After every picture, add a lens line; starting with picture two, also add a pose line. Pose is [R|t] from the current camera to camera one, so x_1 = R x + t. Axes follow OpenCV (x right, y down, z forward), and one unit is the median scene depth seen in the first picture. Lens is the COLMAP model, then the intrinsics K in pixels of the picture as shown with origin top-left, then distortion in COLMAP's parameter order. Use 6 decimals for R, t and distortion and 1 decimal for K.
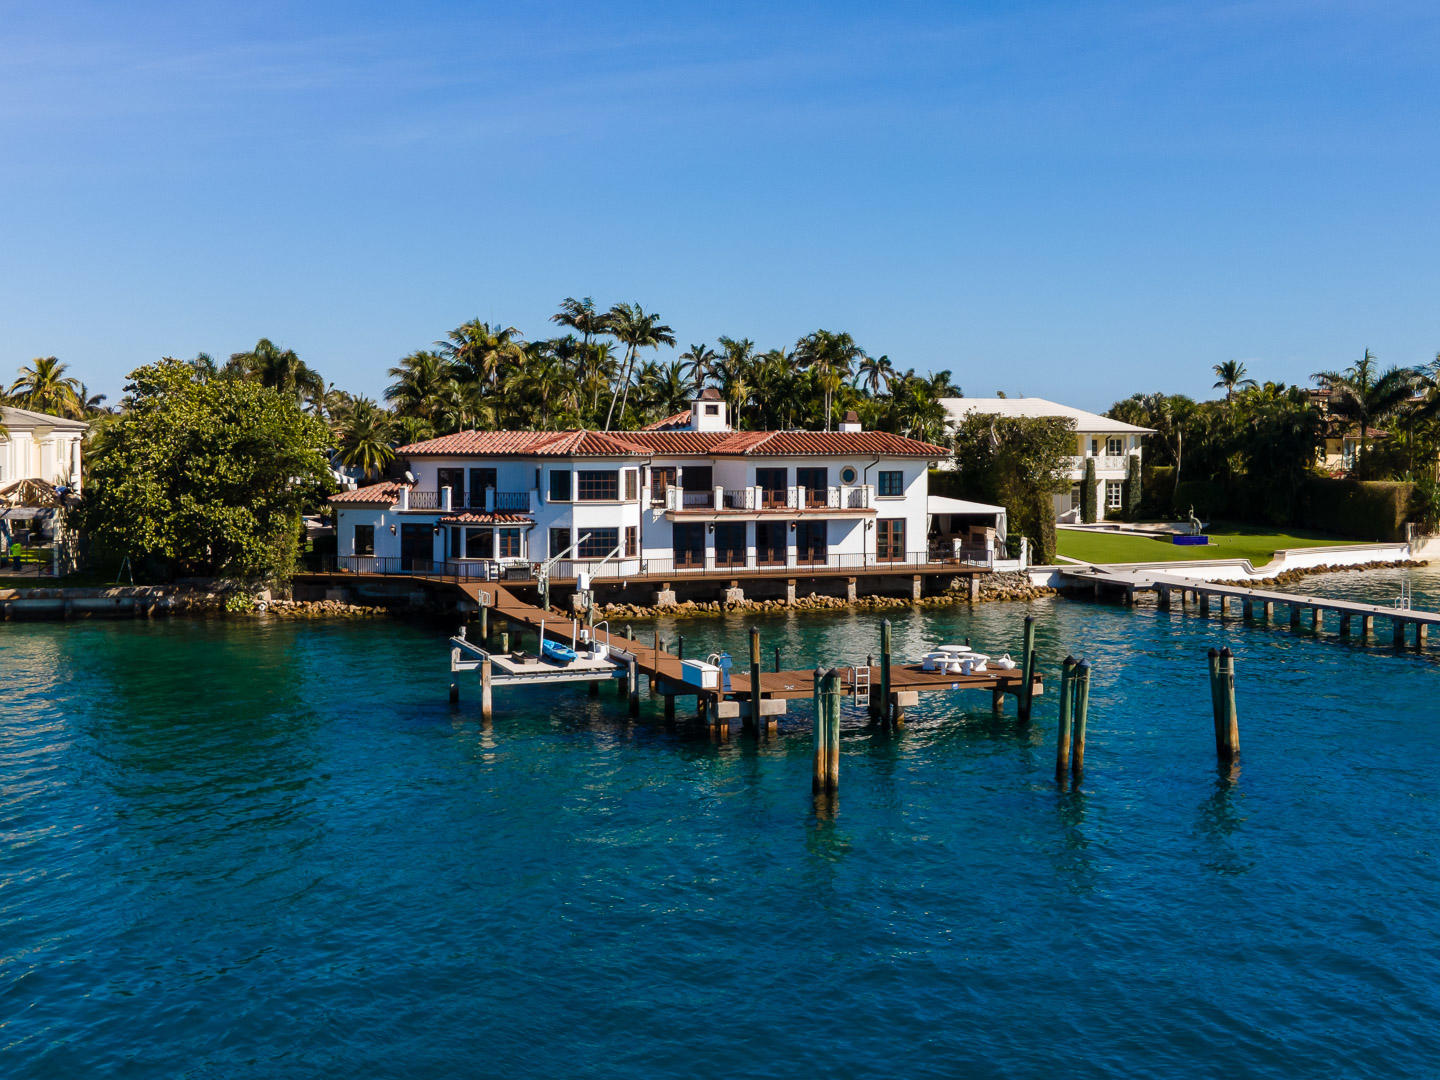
lens RADIAL K [[1693.8, 0, 712.4], [0, 1693.8, 471.8], [0, 0, 1]] dist [0.052462, 0.000000]
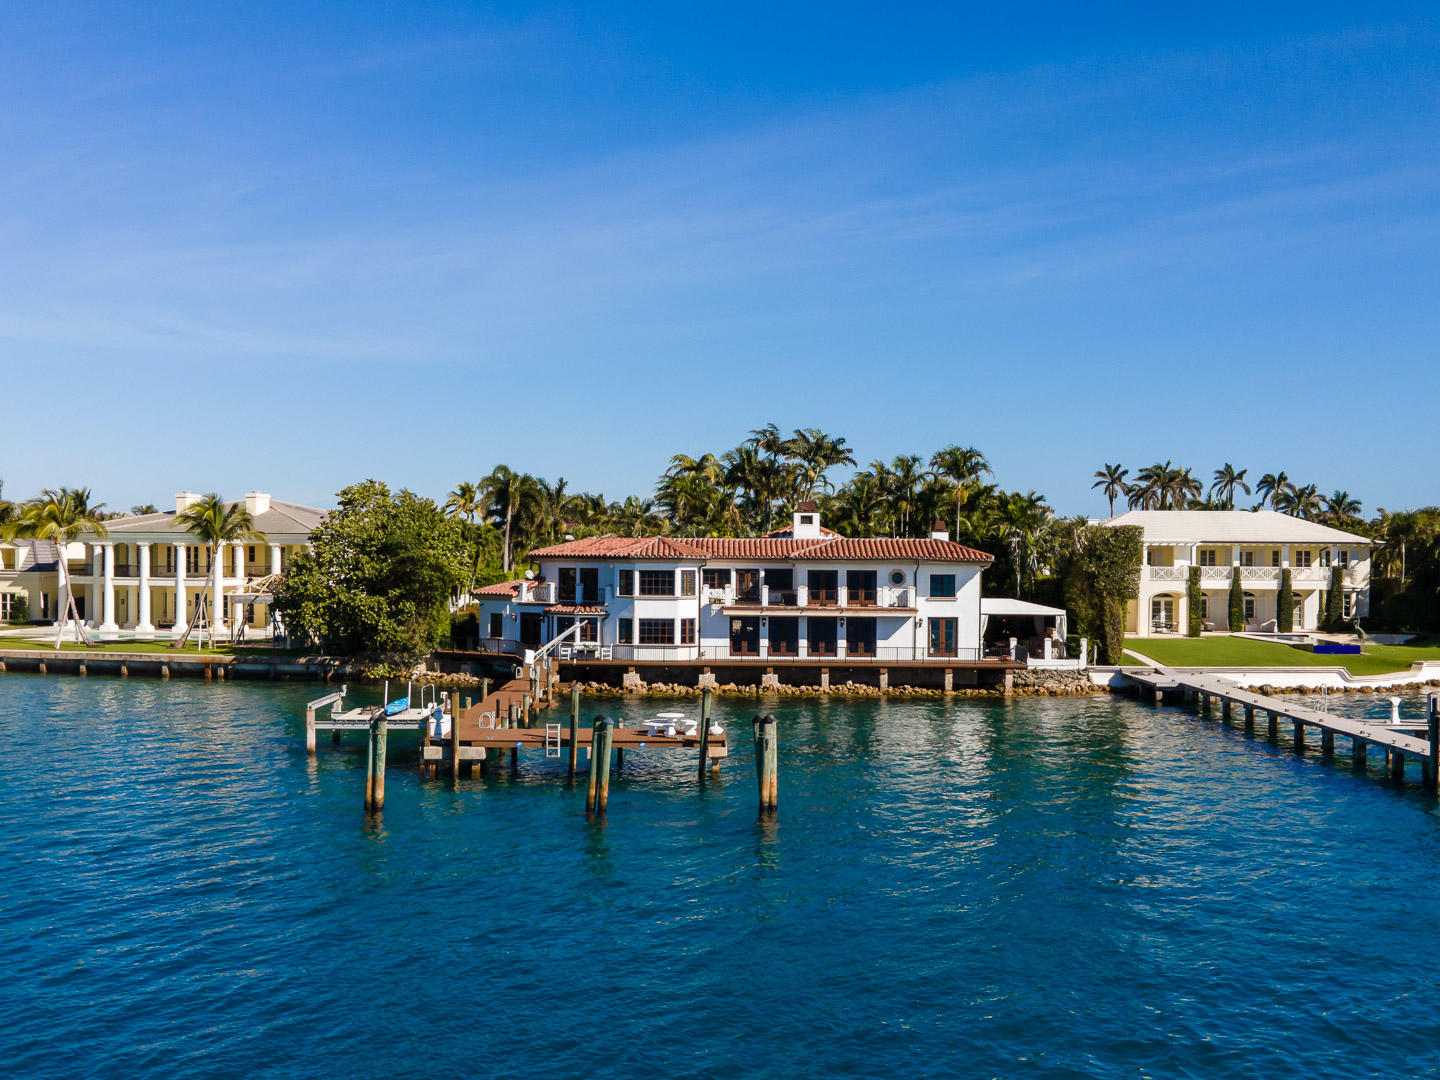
lens RADIAL K [[1559.7, 0, 731.1], [0, 1559.7, 582.5], [0, 0, 1]] dist [0.068773, 0.000000]
pose [[0.933963, 0.011632, -0.357179, 0.355089], [-0.012789, 0.999918, -0.000878, 0.007683], [0.357140, 0.005388, 0.934035, 0.001672]]
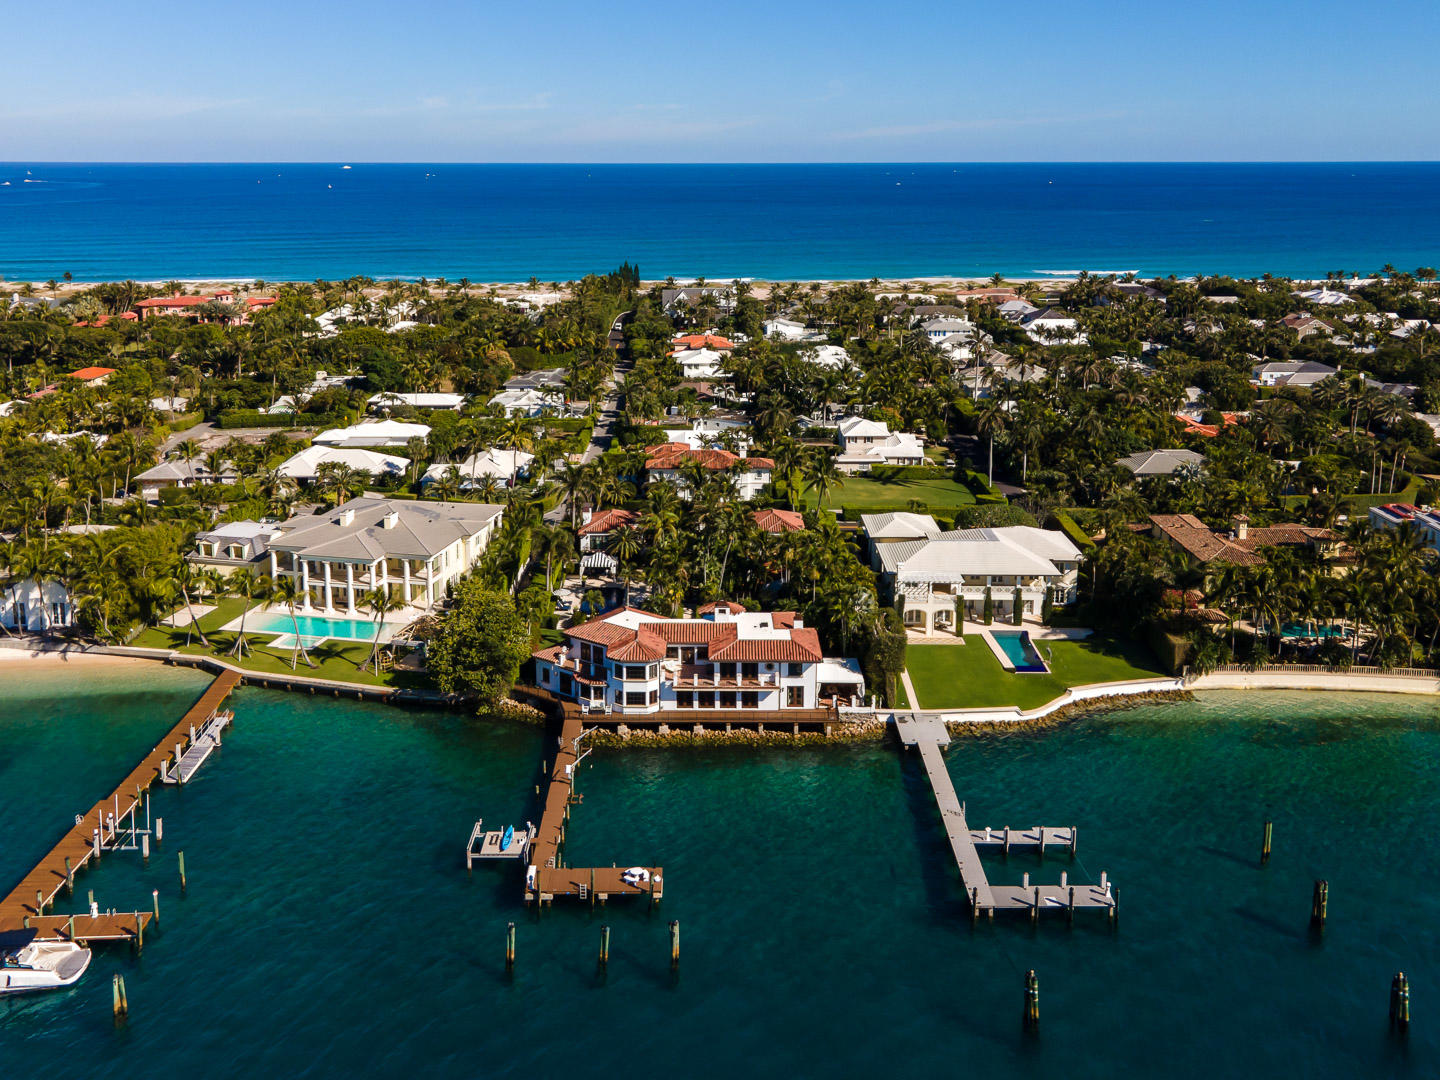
lens RADIAL K [[1370.8, 0, 708.0], [0, 1370.8, 366.3], [0, 0, 1]] dist [0.040141, 0.000000]
pose [[0.930098, 0.054323, -0.363272, 0.600066], [-0.005676, 0.991011, 0.133661, -0.582315], [0.367267, -0.122256, 0.922046, -0.493968]]
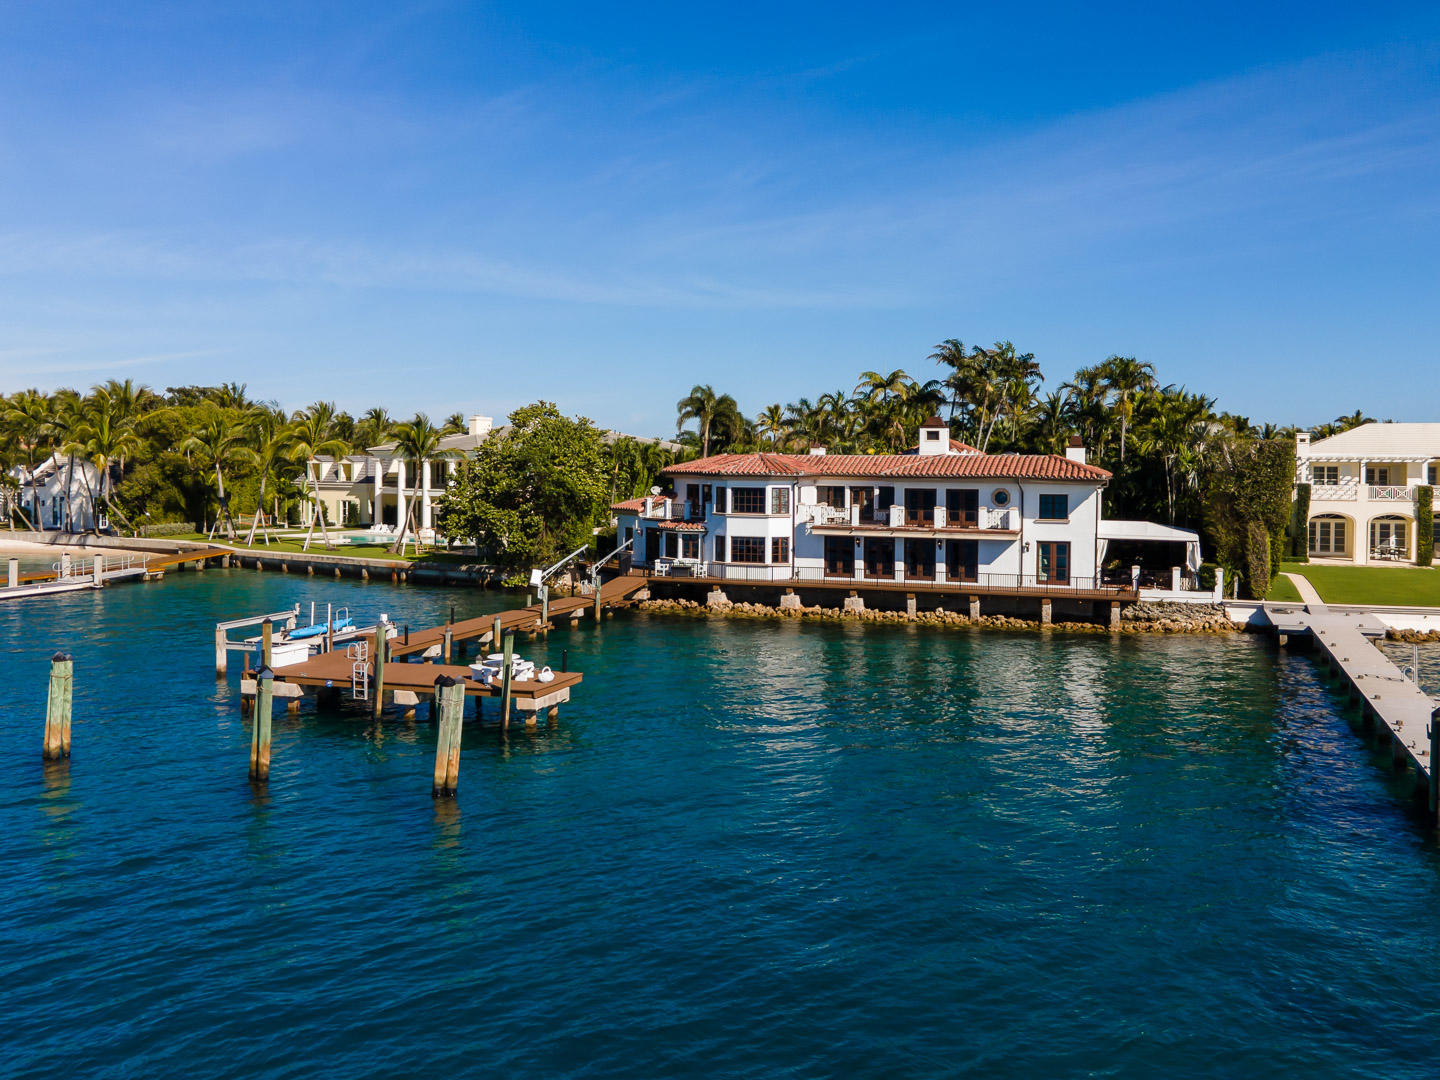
lens RADIAL K [[1296.8, 0, 738.5], [0, 1296.8, 495.5], [0, 0, 1]] dist [0.045618, -0.041644]
pose [[0.769358, 0.020912, -0.638475, 0.474881], [-0.020060, 0.999762, 0.008572, -0.002810], [0.638503, 0.006213, 0.769595, 0.299404]]
